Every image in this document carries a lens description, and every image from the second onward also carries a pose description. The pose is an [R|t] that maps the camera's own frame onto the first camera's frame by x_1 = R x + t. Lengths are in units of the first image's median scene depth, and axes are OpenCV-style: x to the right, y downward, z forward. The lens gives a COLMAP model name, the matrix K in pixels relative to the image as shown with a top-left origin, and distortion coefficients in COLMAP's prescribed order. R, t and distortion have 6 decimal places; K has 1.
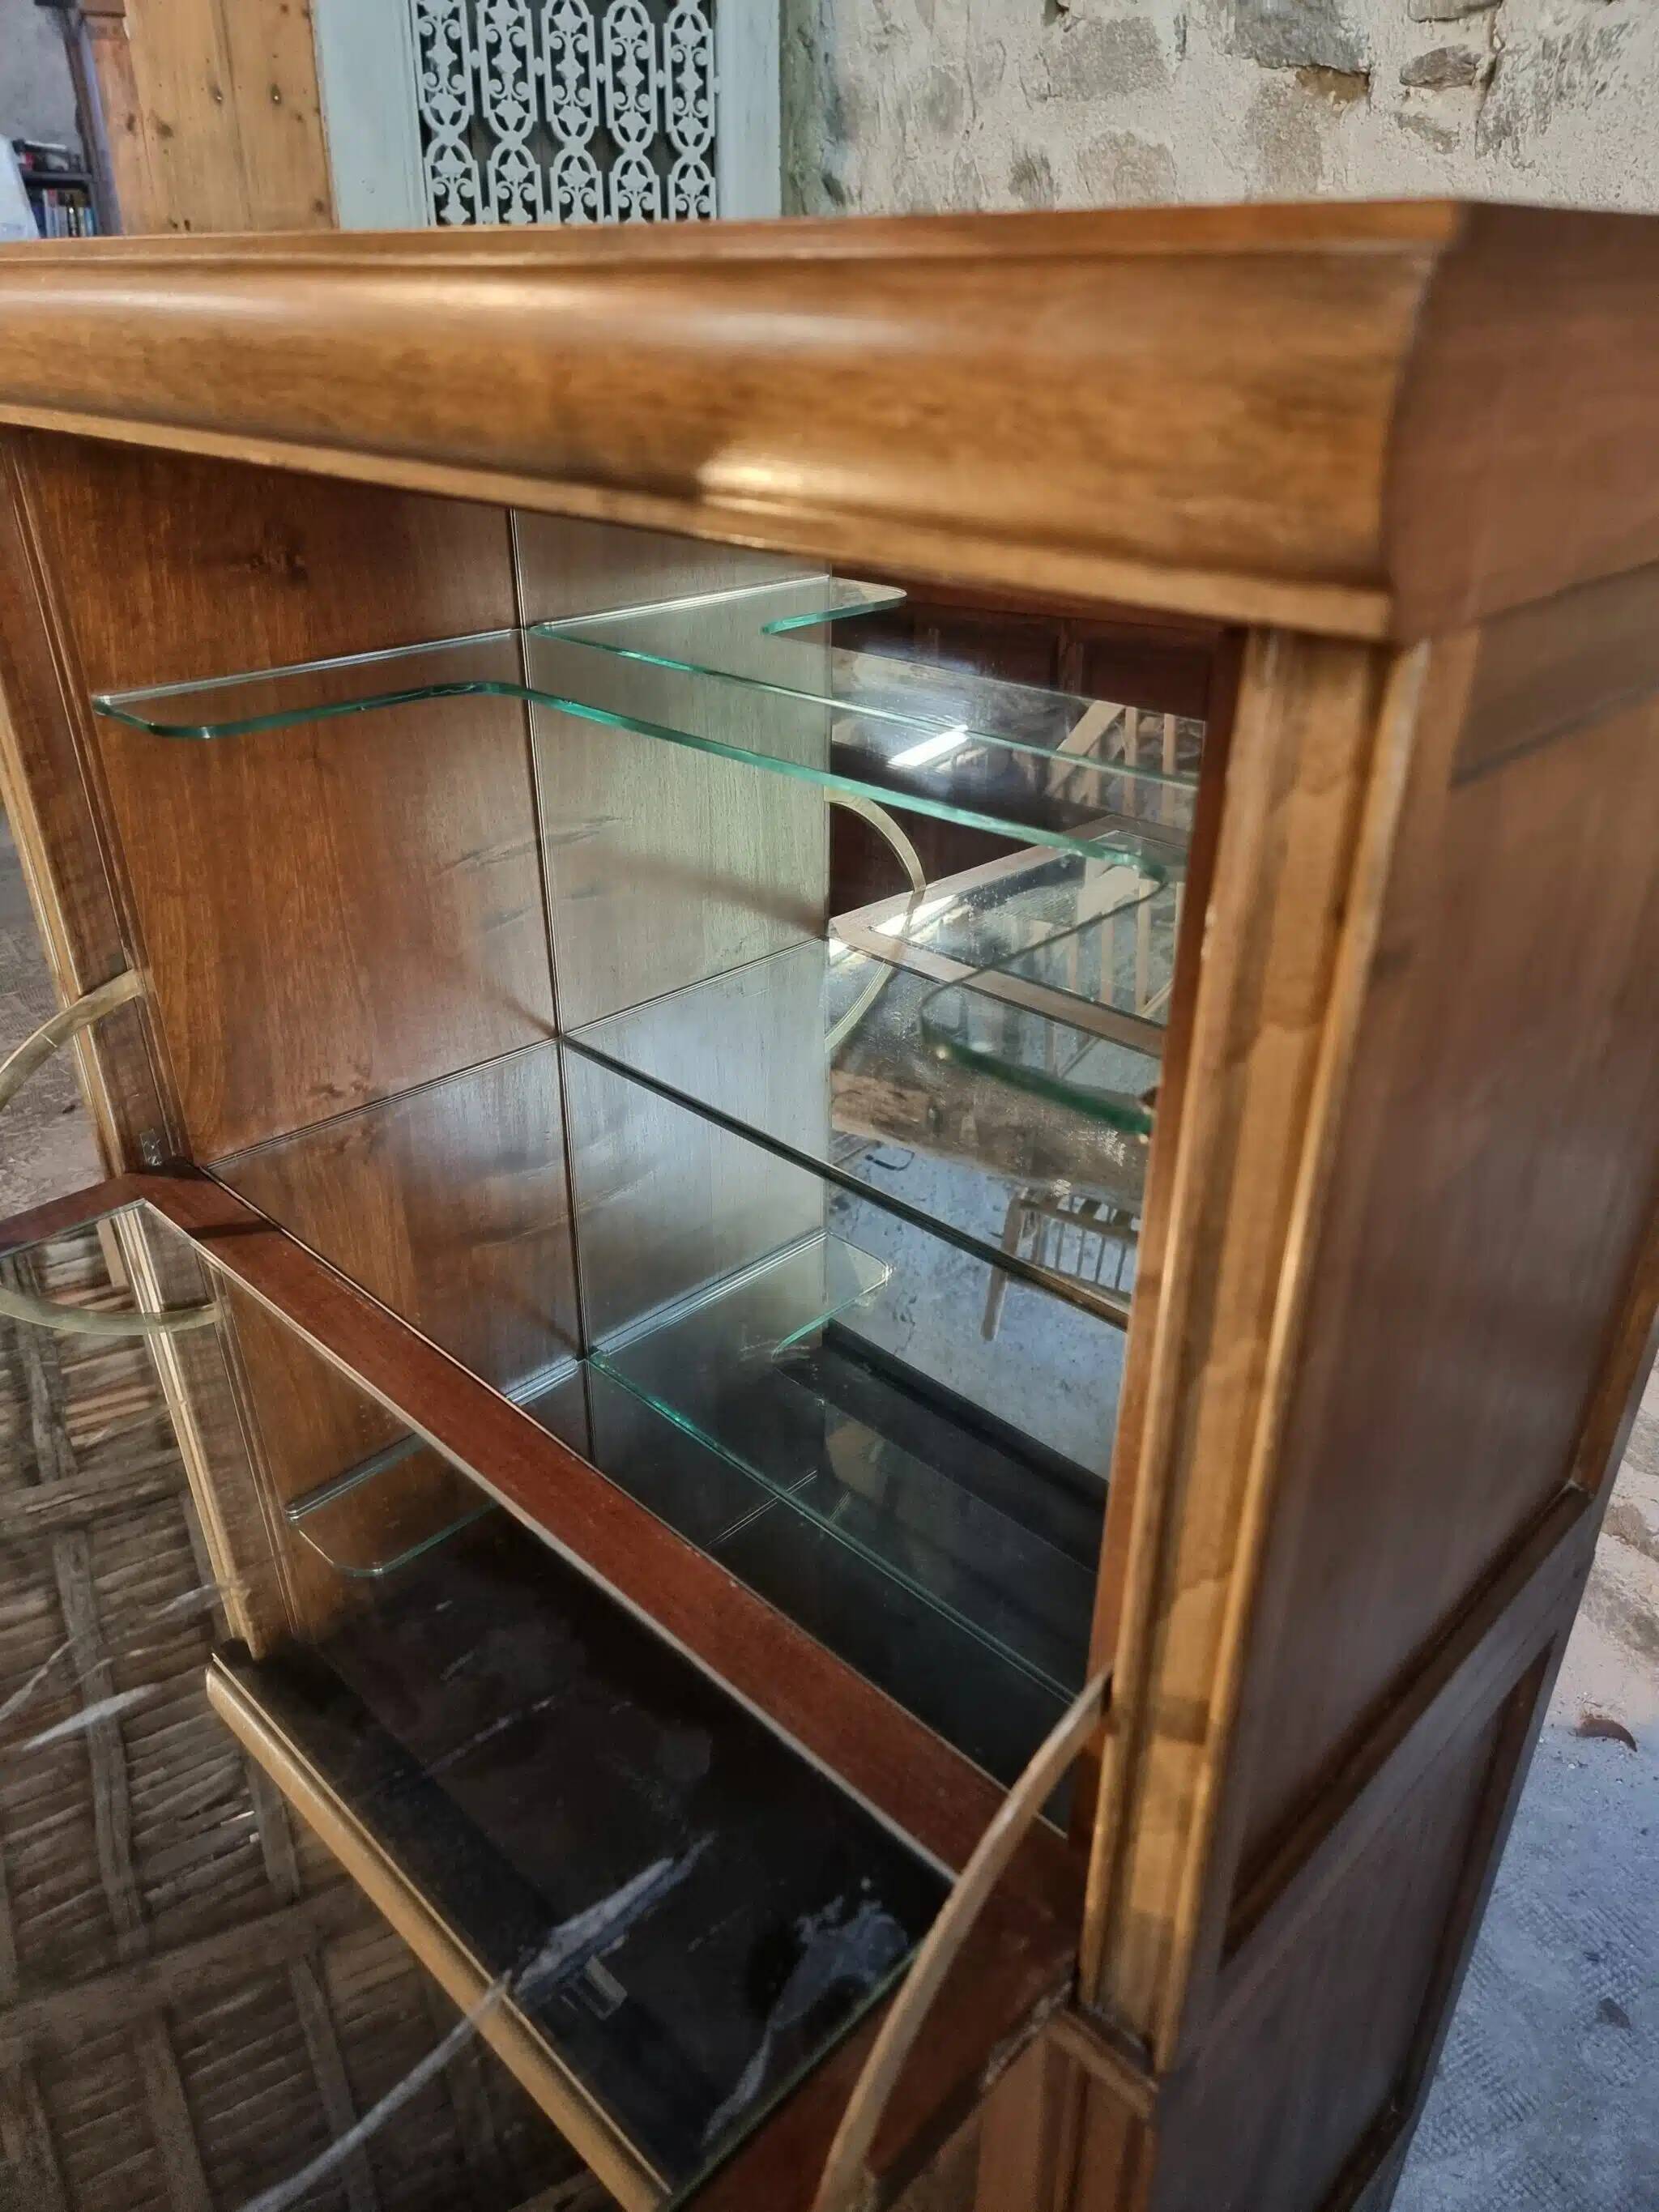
lens RADIAL K [[1548.3, 0, 807.5], [0, 1548.3, 1126.2], [0, 0, 1]] dist [0.071108, -0.064274]
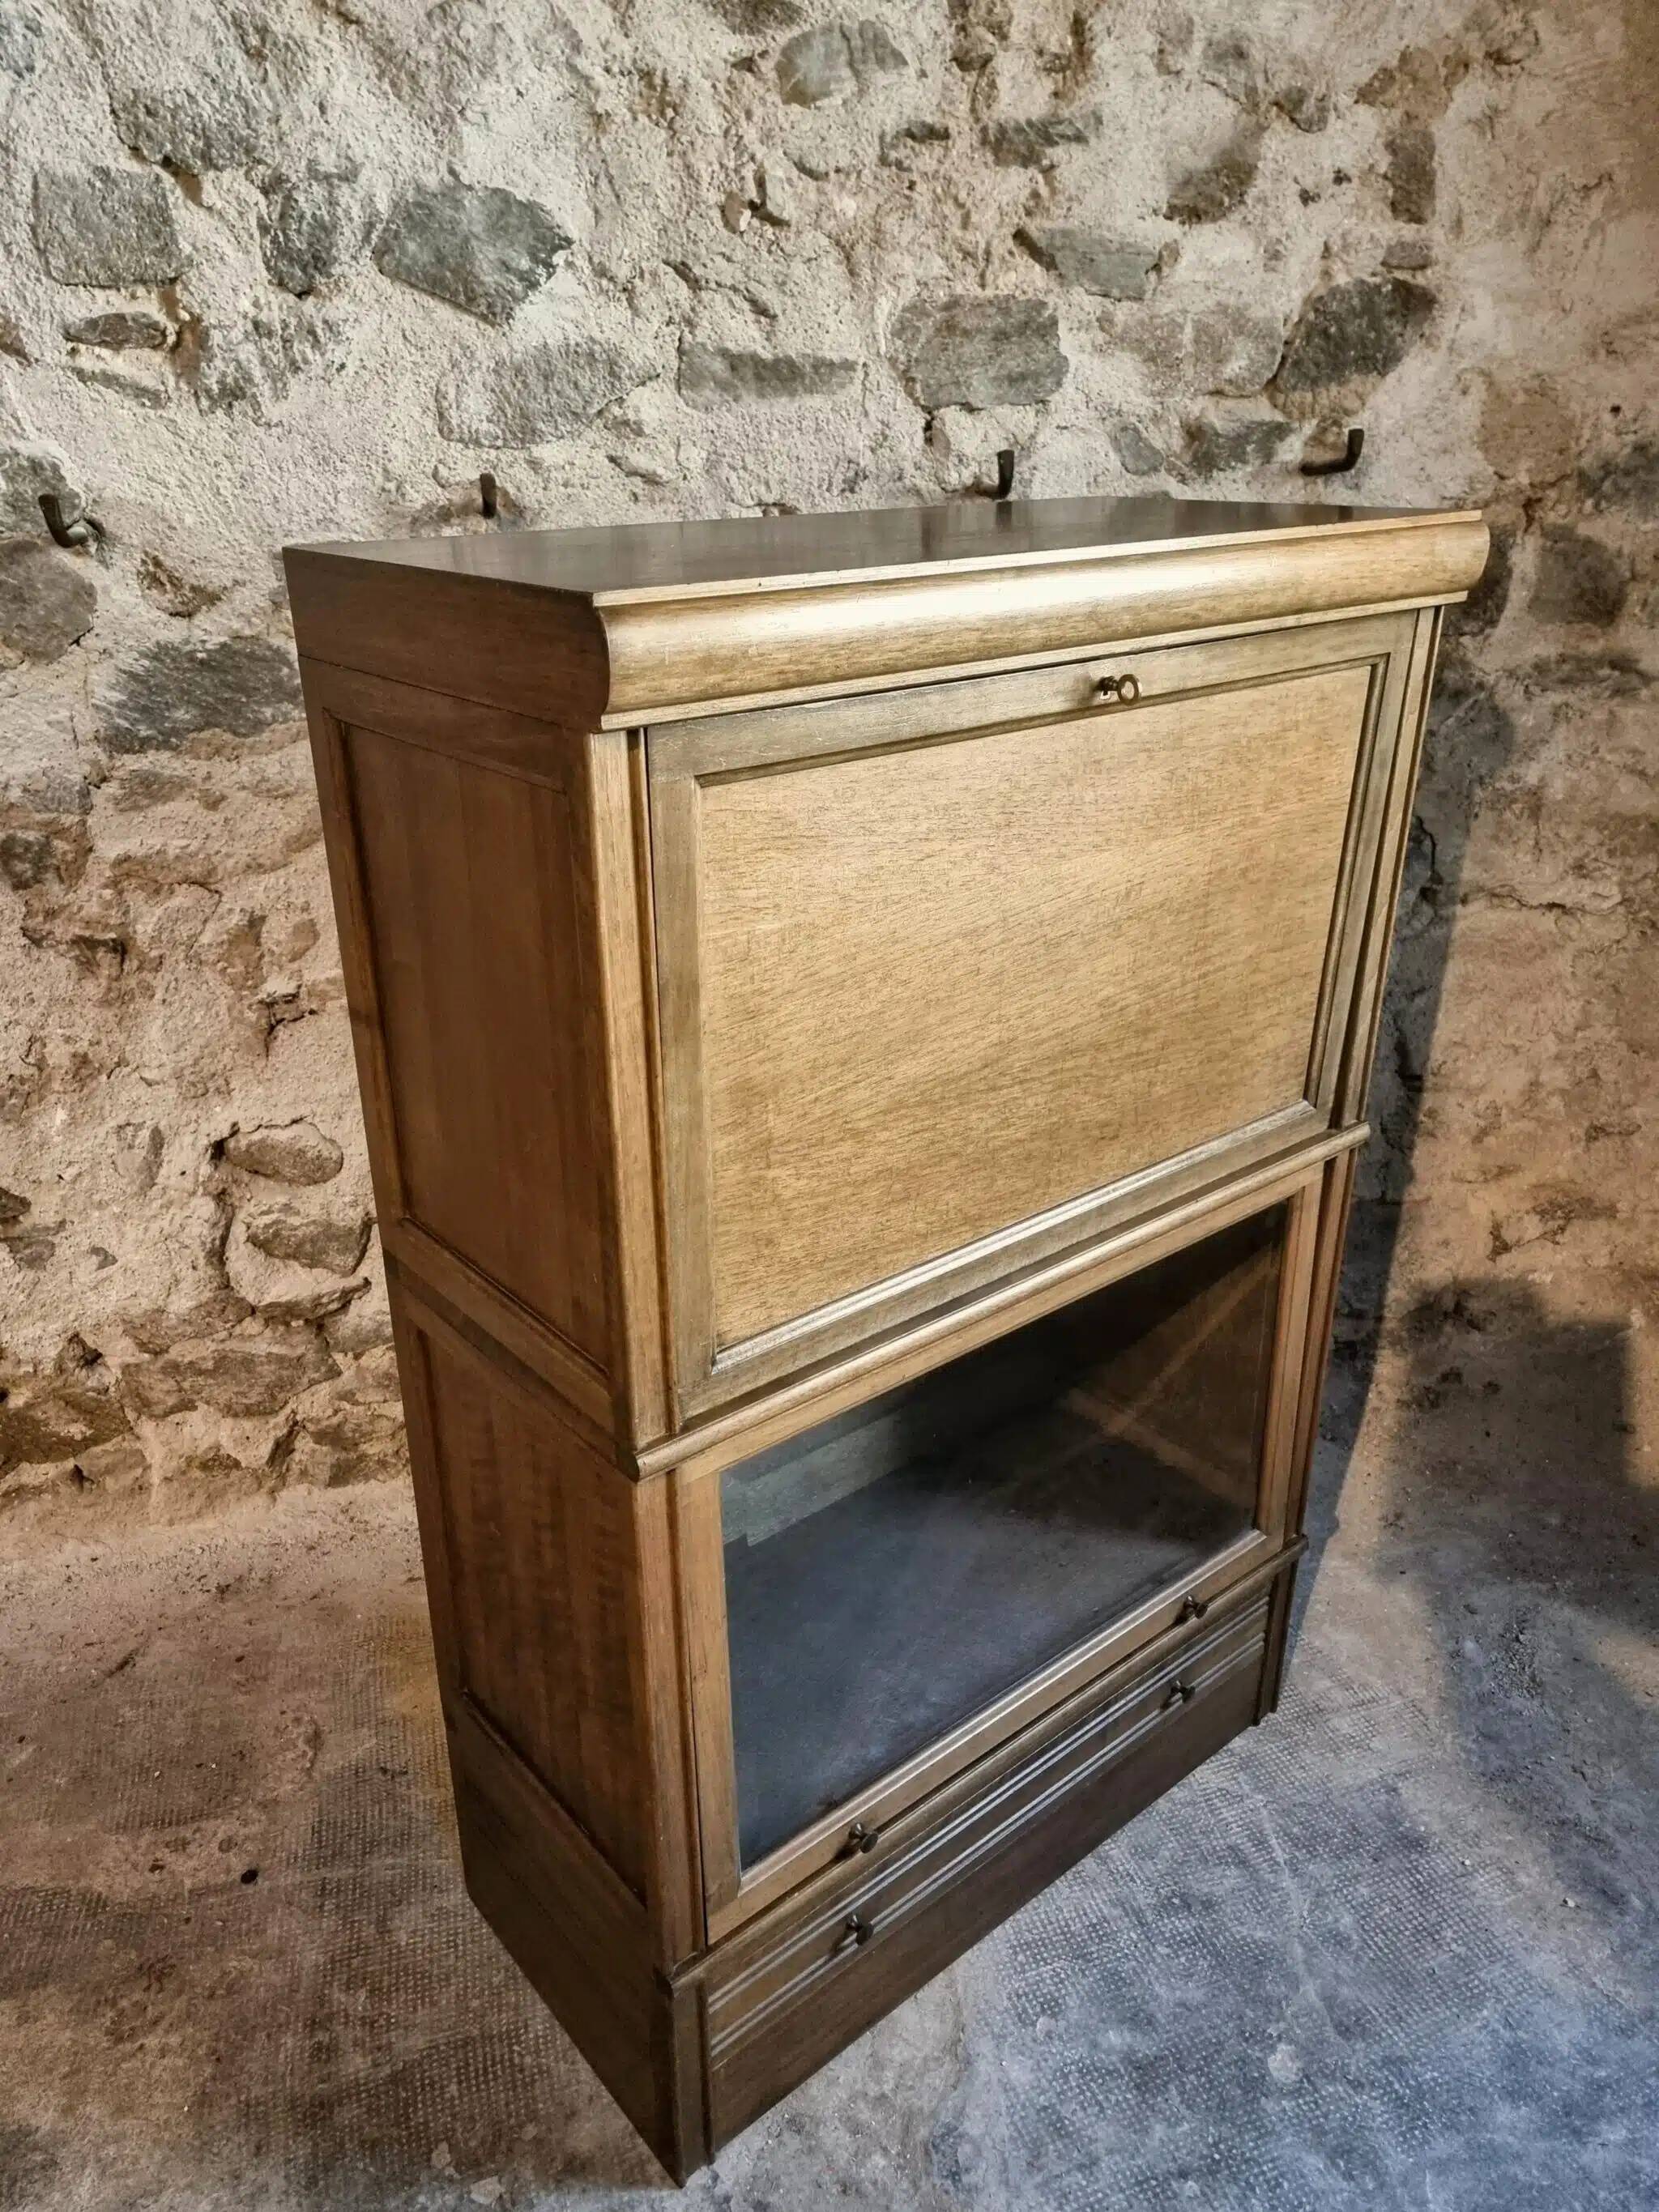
lens RADIAL K [[1590.4, 0, 816.0], [0, 1590.4, 1132.6], [0, 0, 1]] dist [0.089818, -0.083928]
pose [[0.197219, -0.411103, 0.890000, -0.488365], [0.477021, 0.833355, 0.279233, -0.212971], [-0.856479, 0.369478, 0.360458, 0.283576]]
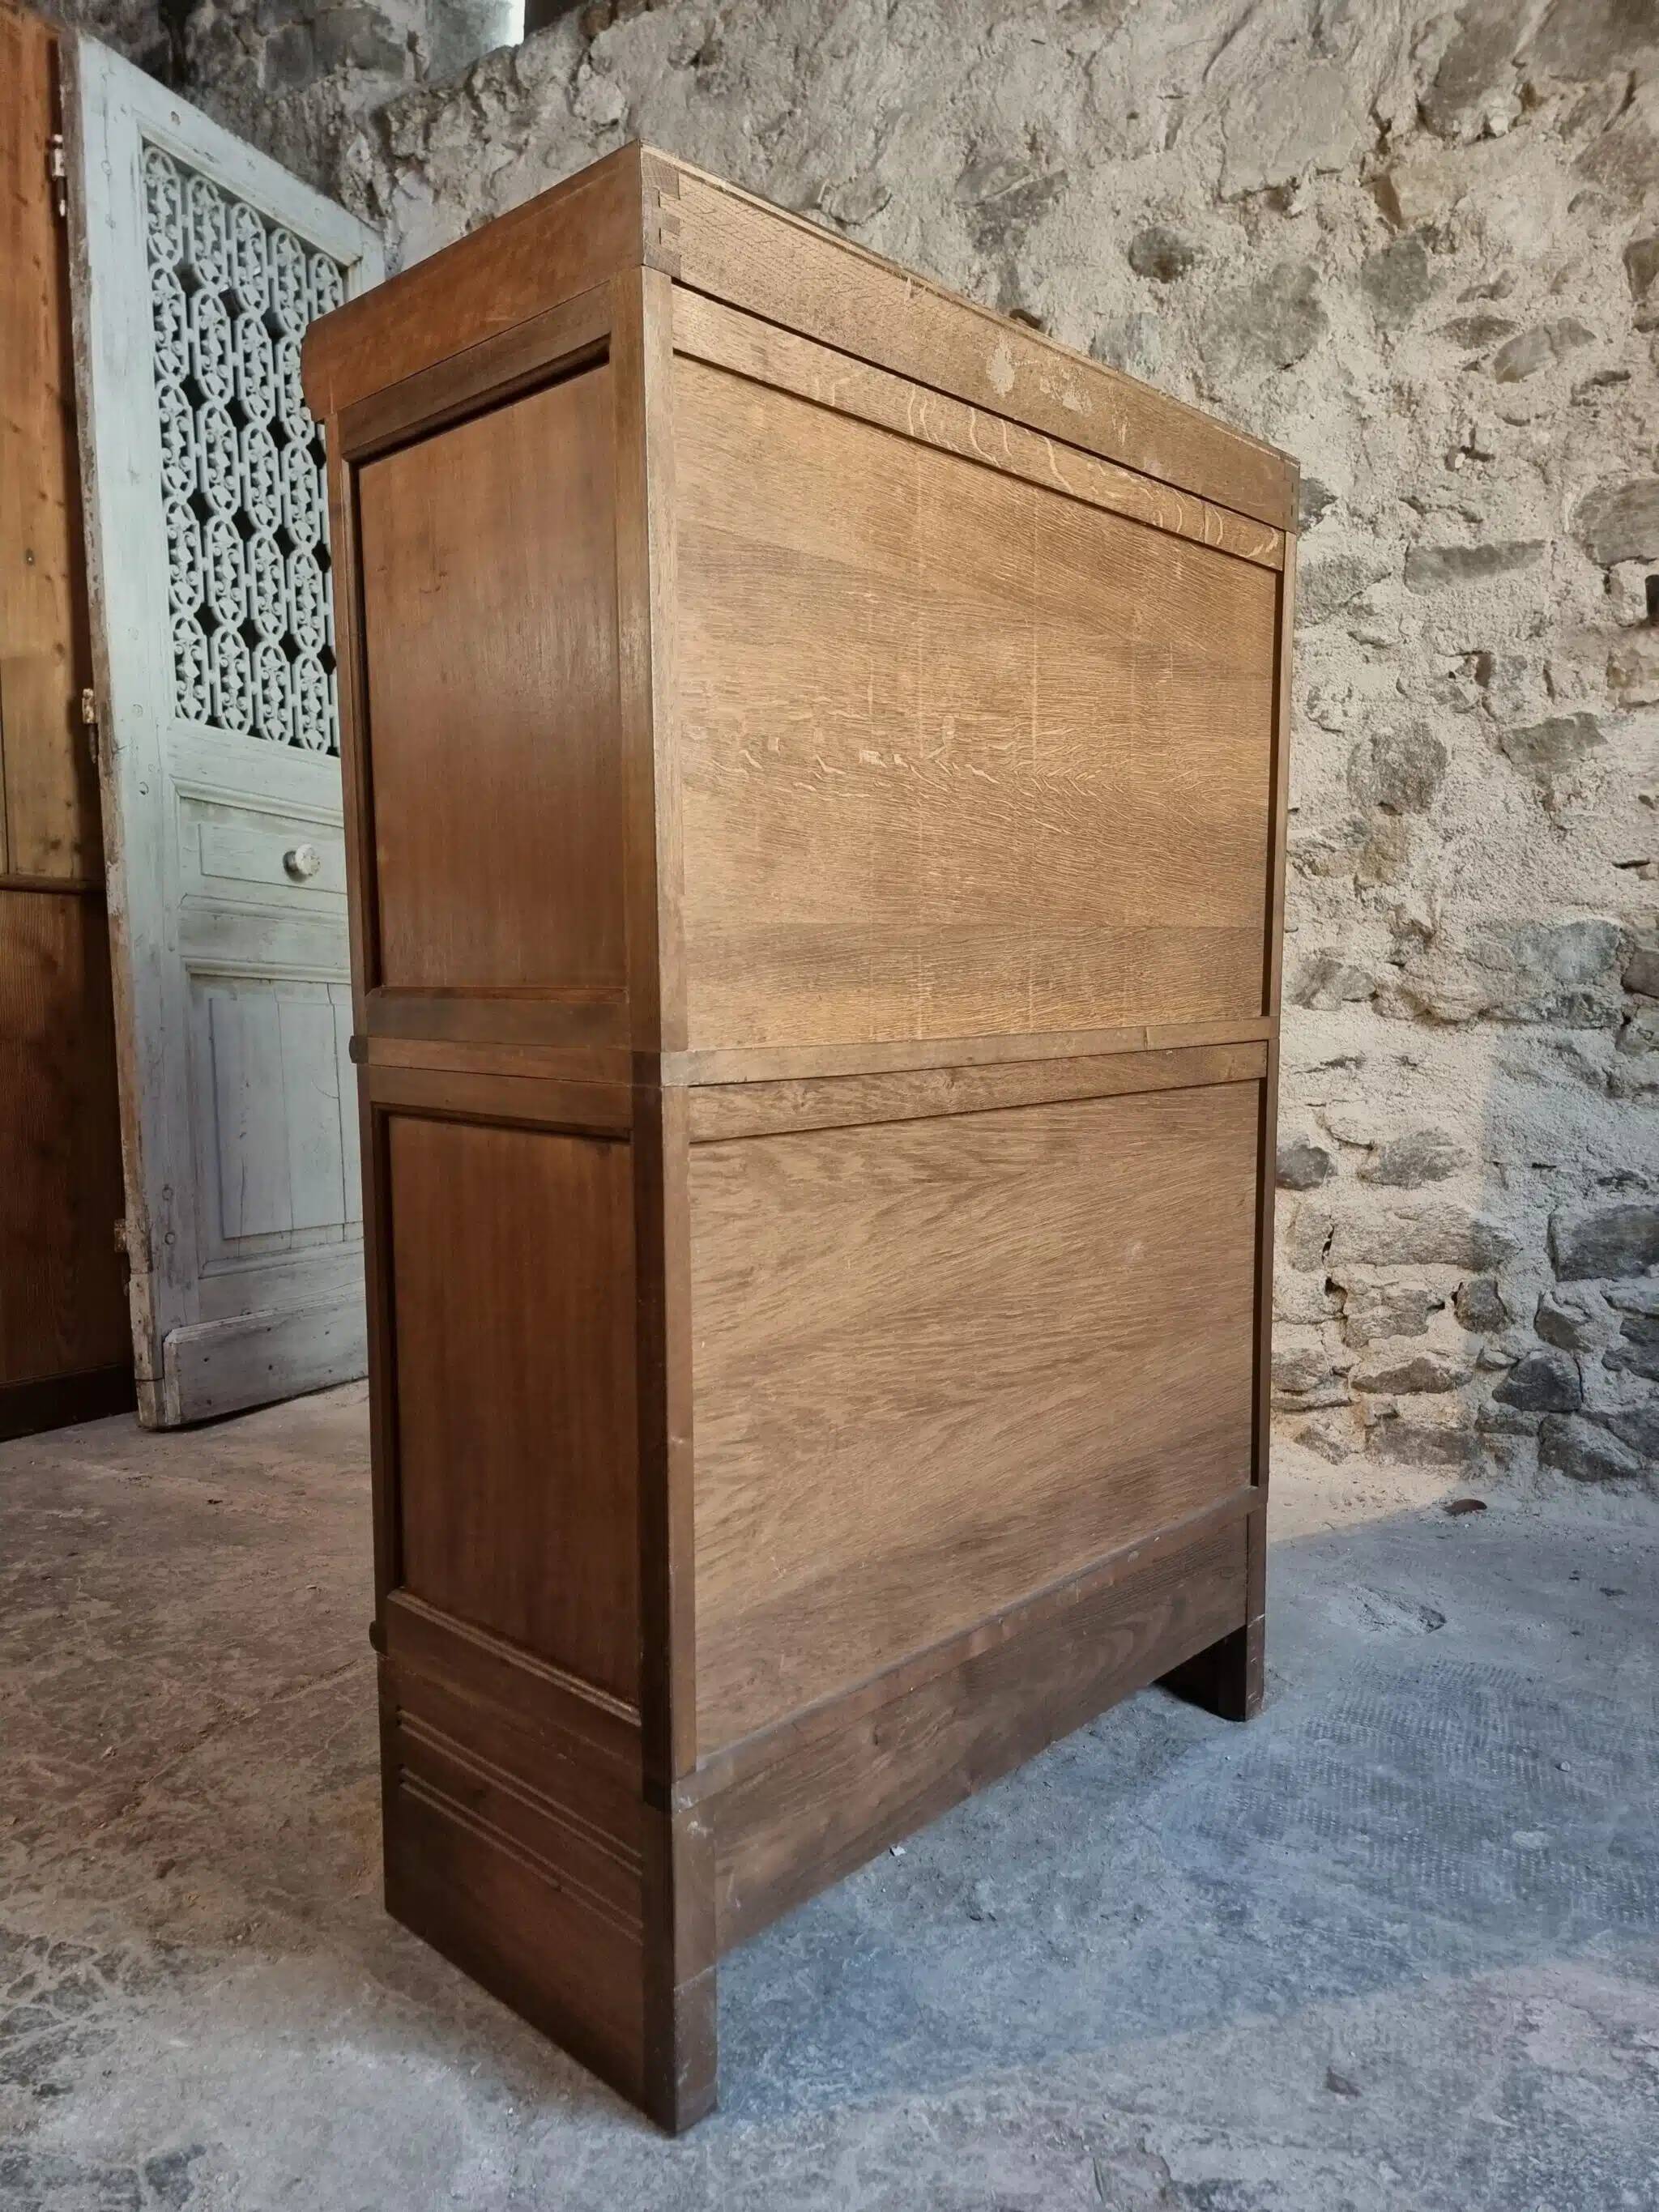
lens RADIAL K [[1550.5, 0, 807.7], [0, 1550.5, 1145.6], [0, 0, 1]] dist [0.091963, -0.089217]
pose [[0.817881, -0.046726, 0.573487, -0.631099], [0.268620, 0.912423, -0.308752, 0.268781], [-0.508836, 0.406572, 0.758805, 0.025120]]
